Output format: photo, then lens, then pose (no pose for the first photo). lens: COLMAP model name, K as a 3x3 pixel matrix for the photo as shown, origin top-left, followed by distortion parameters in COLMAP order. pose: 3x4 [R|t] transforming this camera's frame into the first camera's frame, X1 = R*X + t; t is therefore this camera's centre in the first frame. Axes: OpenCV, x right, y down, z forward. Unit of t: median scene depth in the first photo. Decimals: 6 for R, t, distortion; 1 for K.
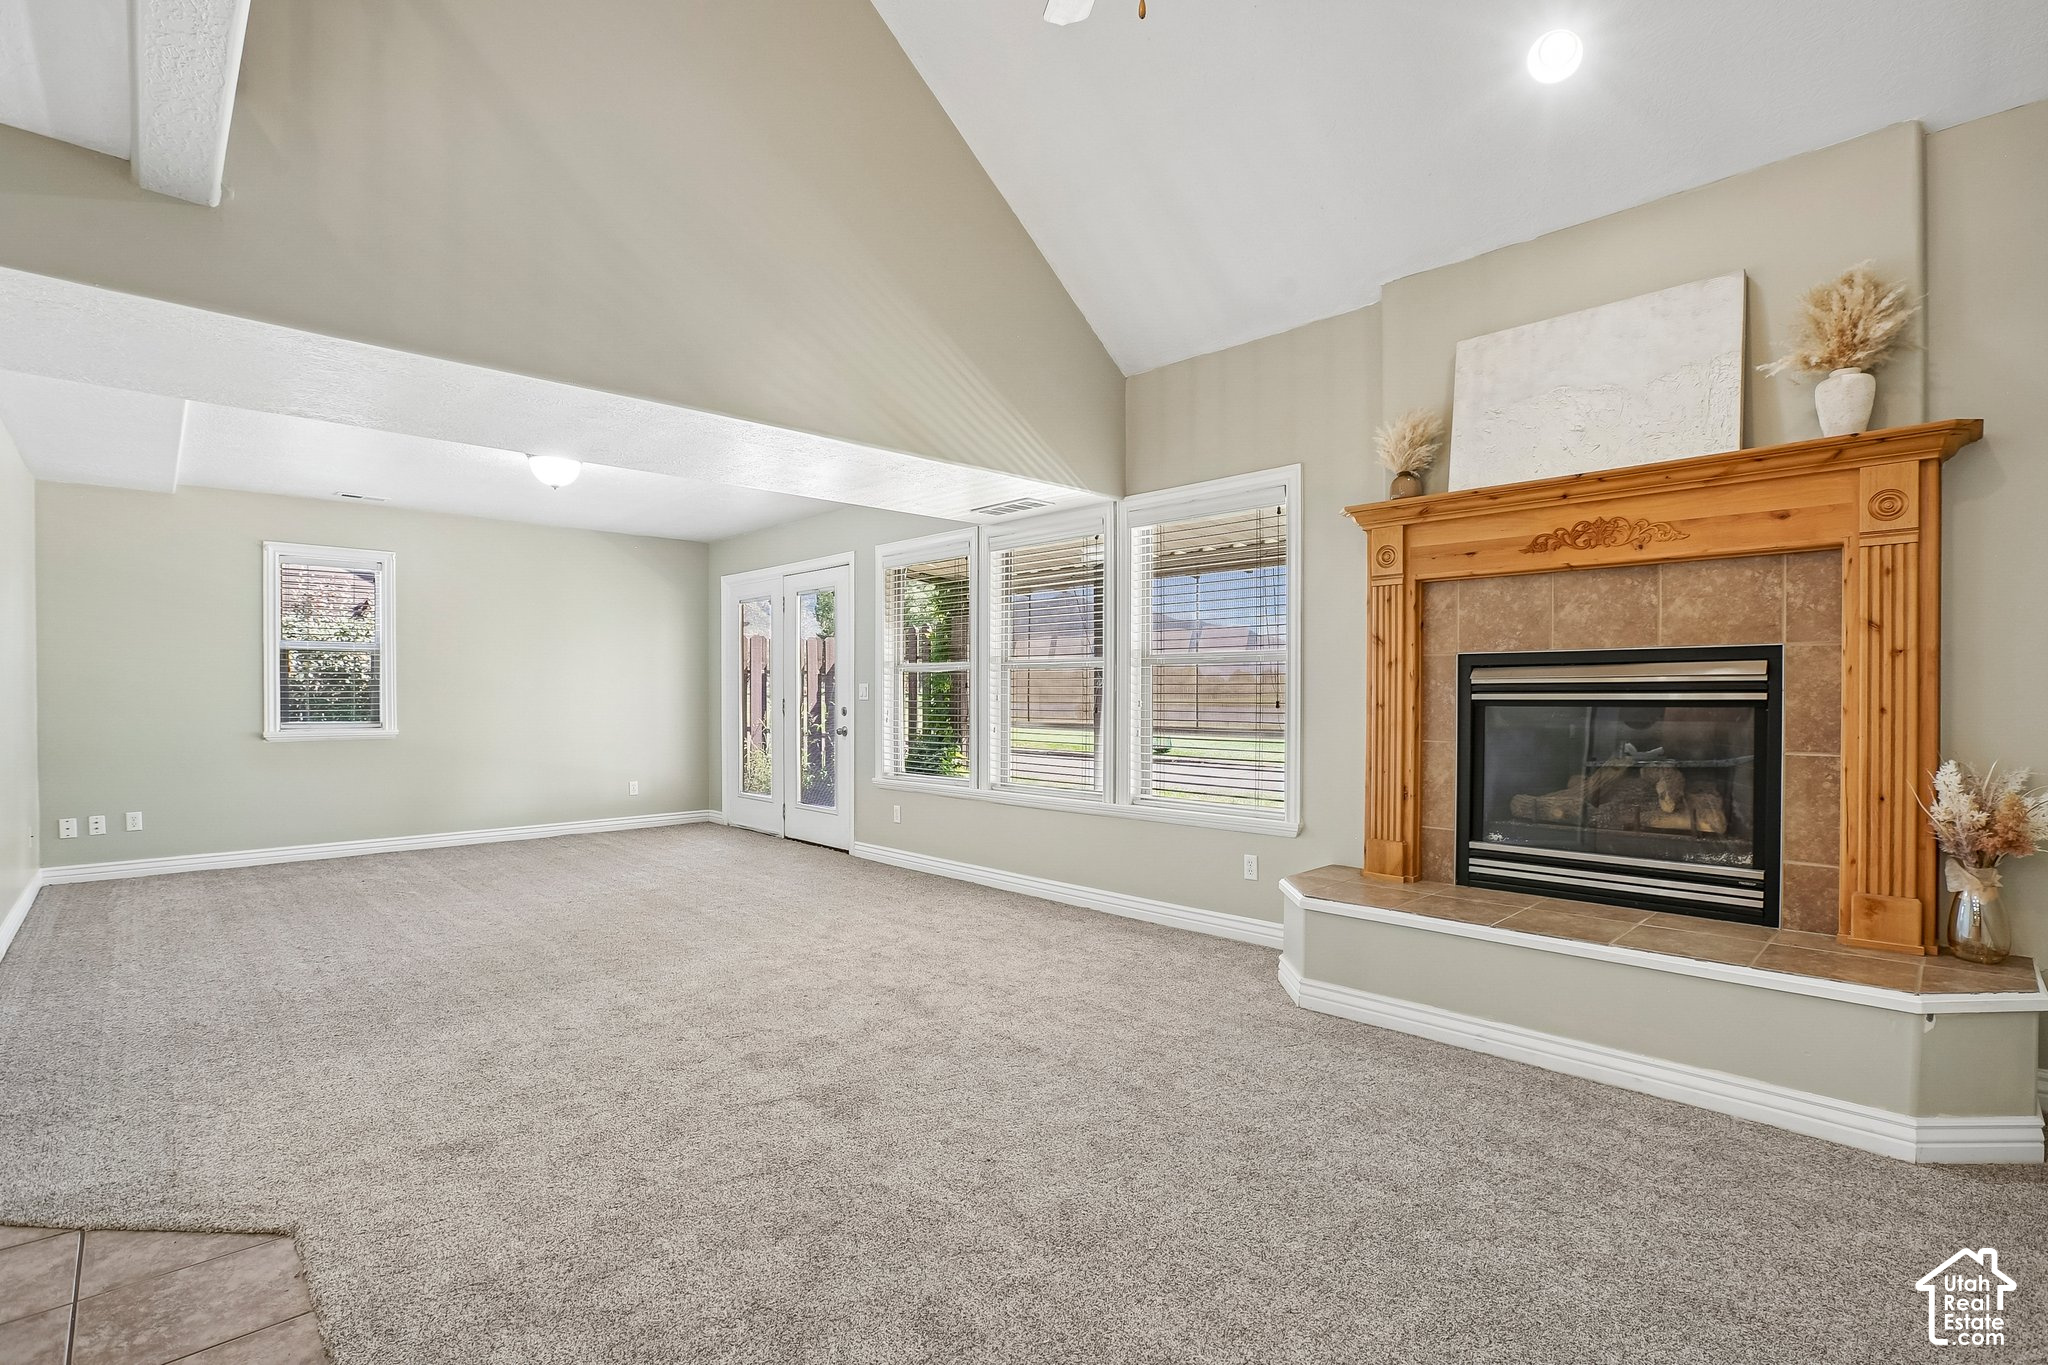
lens RADIAL K [[954.0, 0, 1045.9], [0, 954.0, 686.4], [0, 0, 1]] dist [-0.058745, 0.021476]
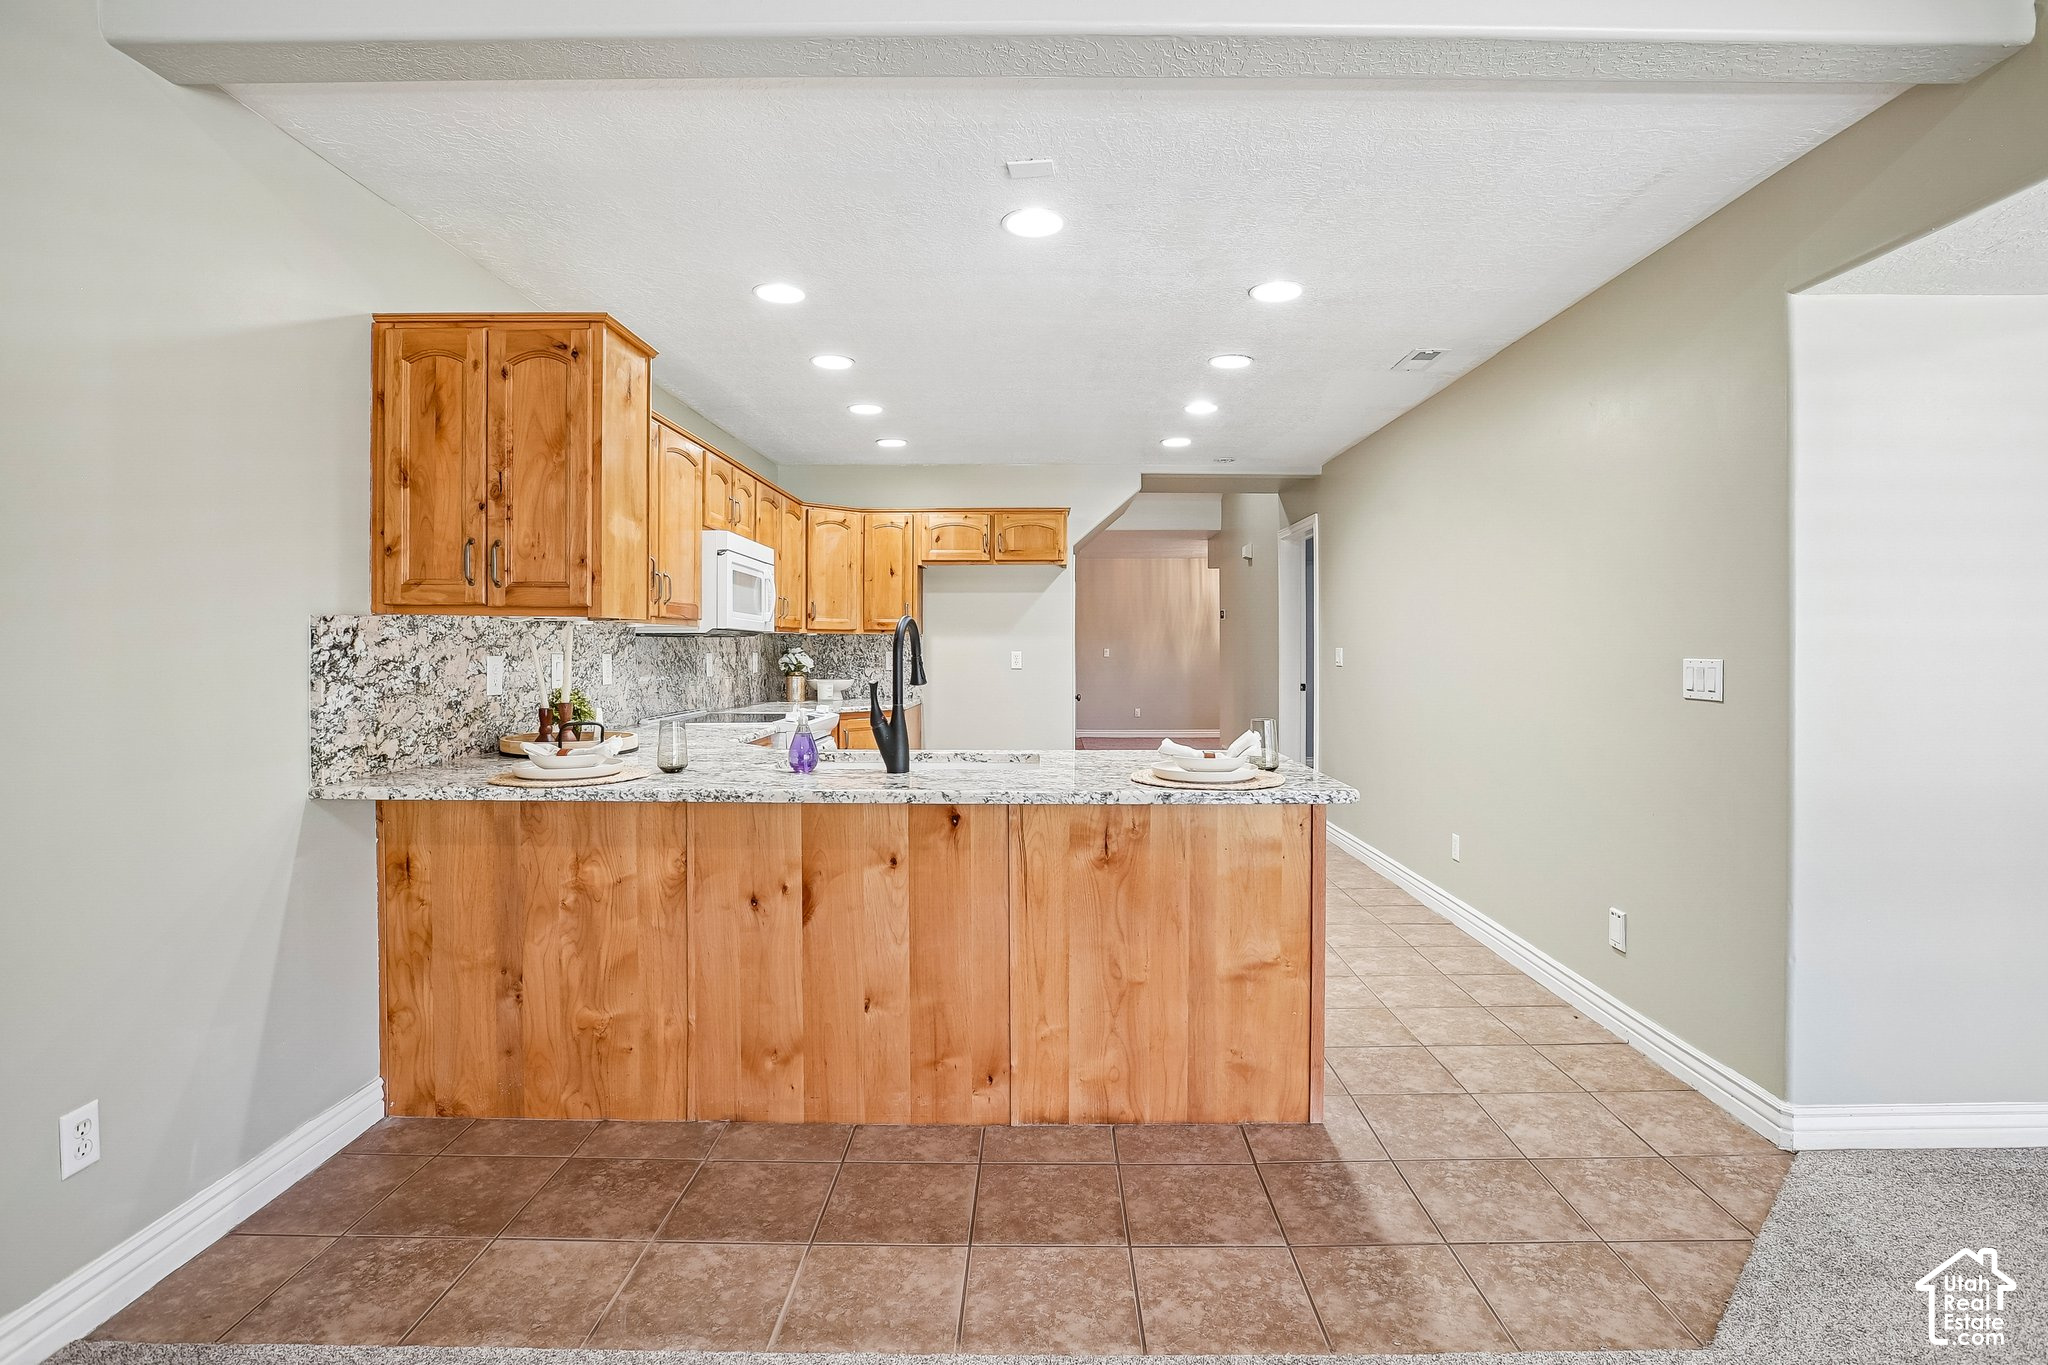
lens RADIAL K [[998.2, 0, 1032.3], [0, 998.2, 652.9], [0, 0, 1]] dist [-0.052671, 0.024494]
pose [[-0.710147, 0.005558, -0.704032, 0.129736], [0.003416, 0.999984, 0.004449, -0.025659], [0.704045, 0.000754, -0.710155, 0.655636]]
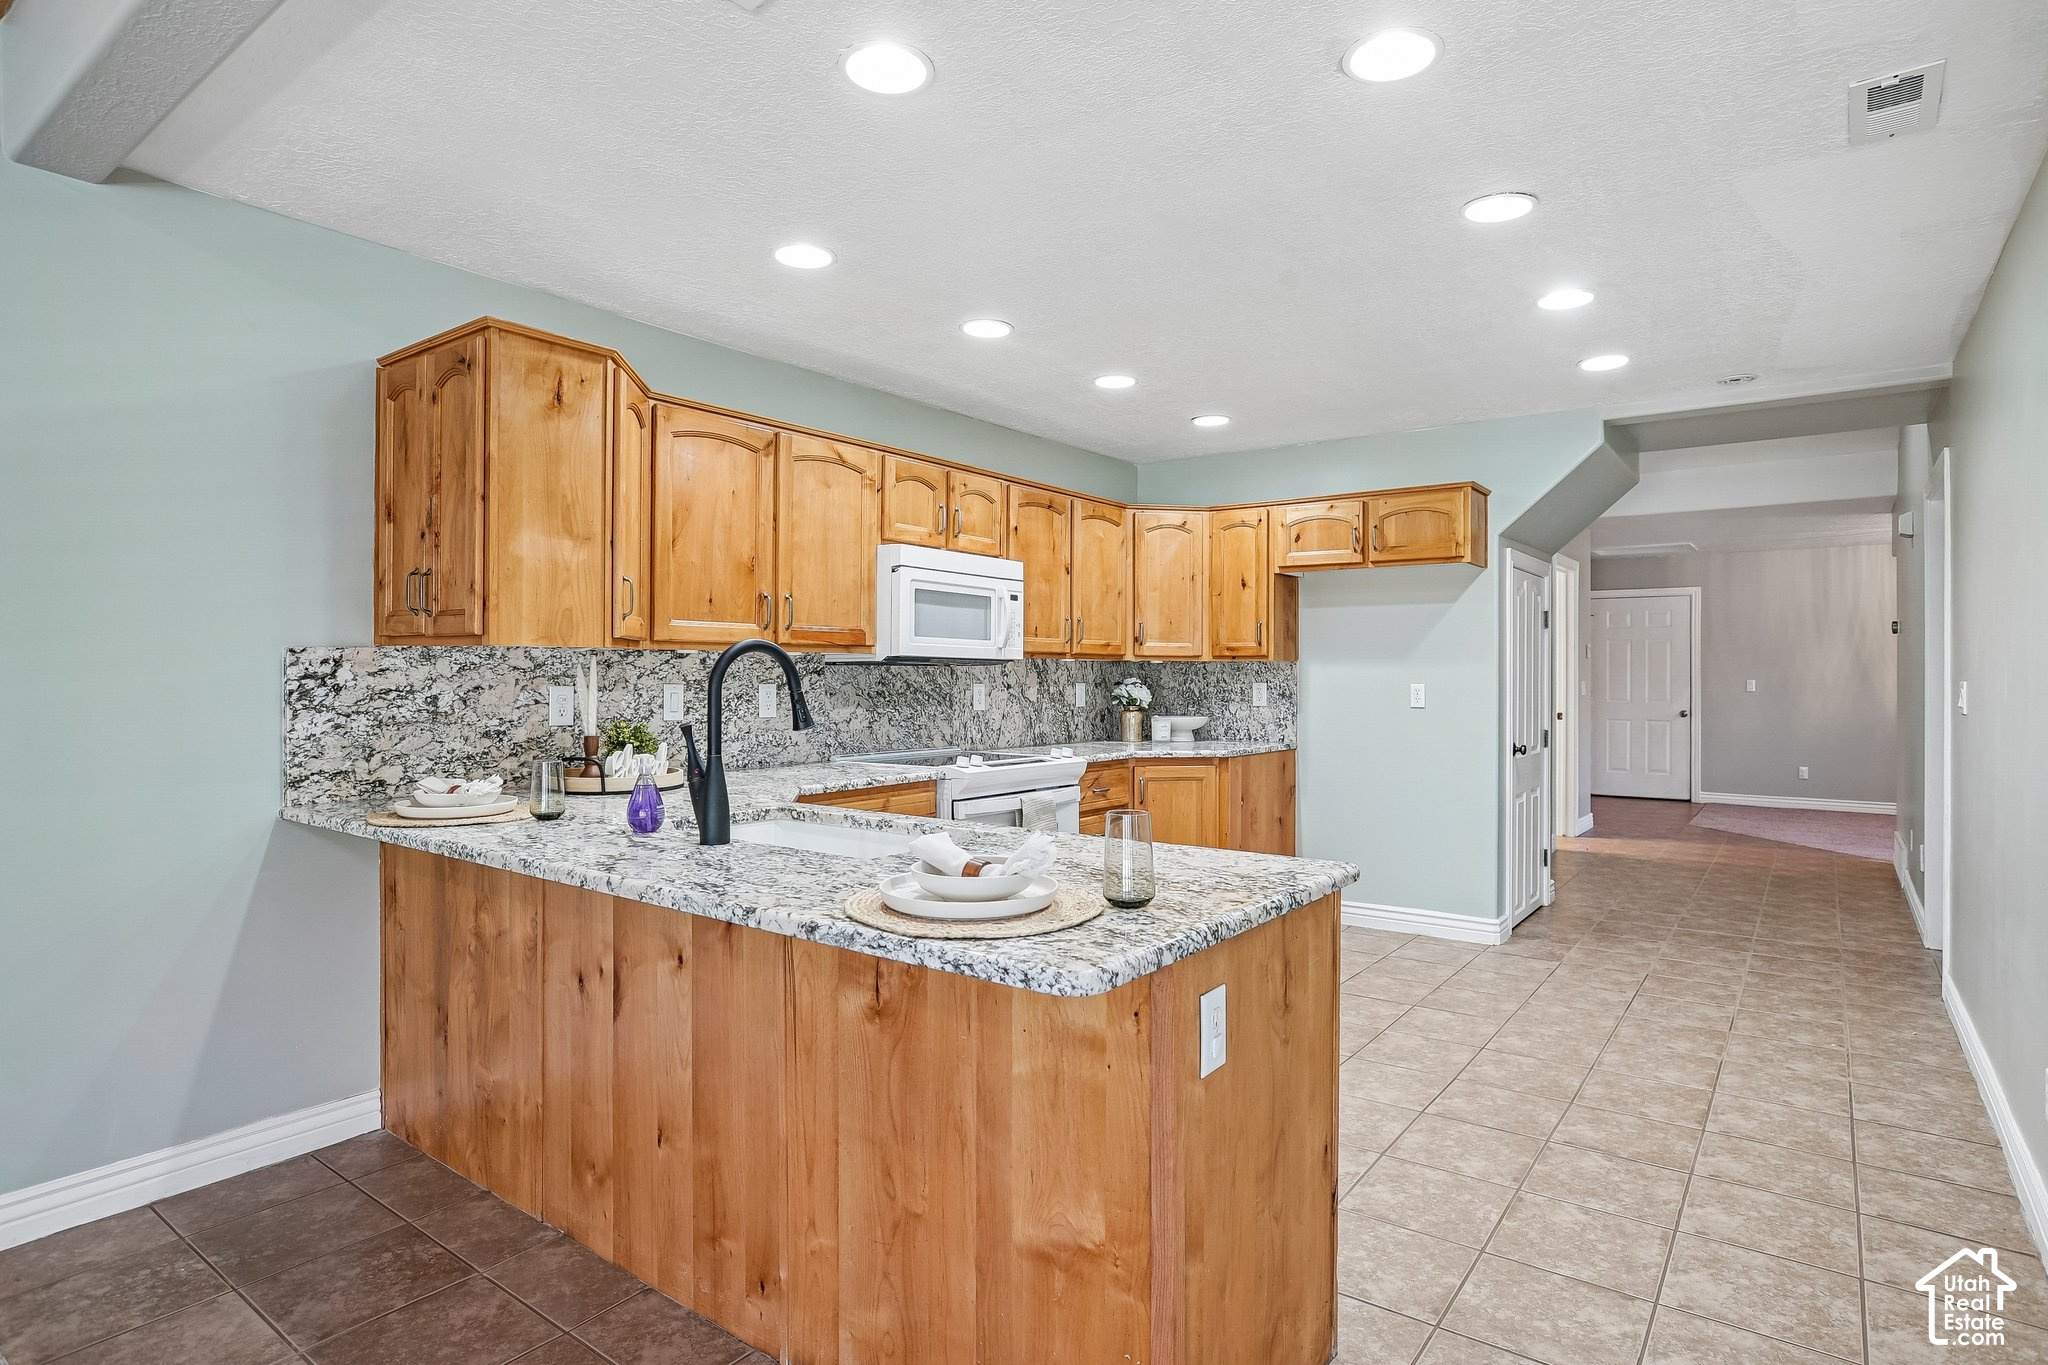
lens RADIAL K [[1089.1, 0, 1027.0], [0, 1089.1, 675.8], [0, 0, 1]] dist [-0.041564, 0.028239]
pose [[-0.989446, -0.002054, -0.144889, -0.409956], [-0.001933, 0.999998, -0.000977, -0.029425], [0.144891, -0.000686, -0.989447, 0.697079]]
